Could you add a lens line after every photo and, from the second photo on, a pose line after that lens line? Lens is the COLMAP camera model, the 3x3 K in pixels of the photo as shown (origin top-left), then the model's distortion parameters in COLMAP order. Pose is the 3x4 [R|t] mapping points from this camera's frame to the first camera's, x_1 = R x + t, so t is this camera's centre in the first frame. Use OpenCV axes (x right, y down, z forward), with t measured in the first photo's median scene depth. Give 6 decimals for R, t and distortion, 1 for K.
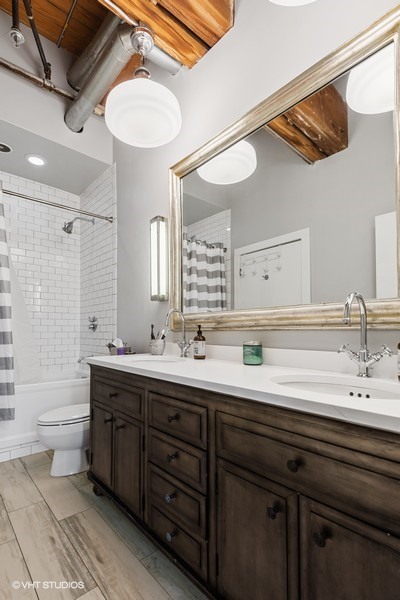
lens RADIAL K [[277.9, 0, 191.8], [0, 277.9, 319.5], [0, 0, 1]] dist [0.028546, -0.009694]
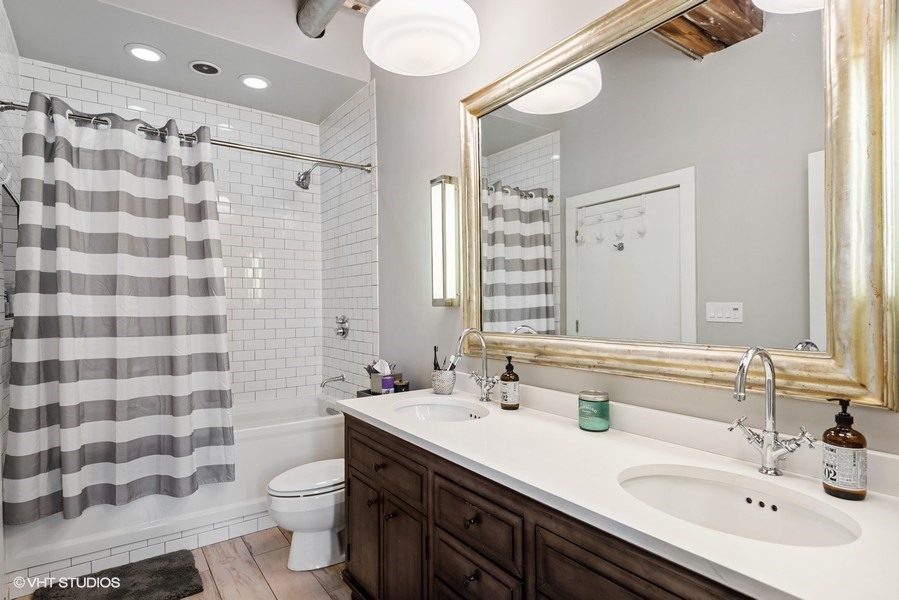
lens RADIAL K [[461.0, 0, 454.6], [0, 461.0, 300.6], [0, 0, 1]] dist [0.019809, -0.001890]
pose [[0.996061, -0.006031, -0.088461, -0.003049], [0.008530, 0.999574, 0.027898, -0.112573], [0.088255, -0.028543, 0.995689, -0.053997]]
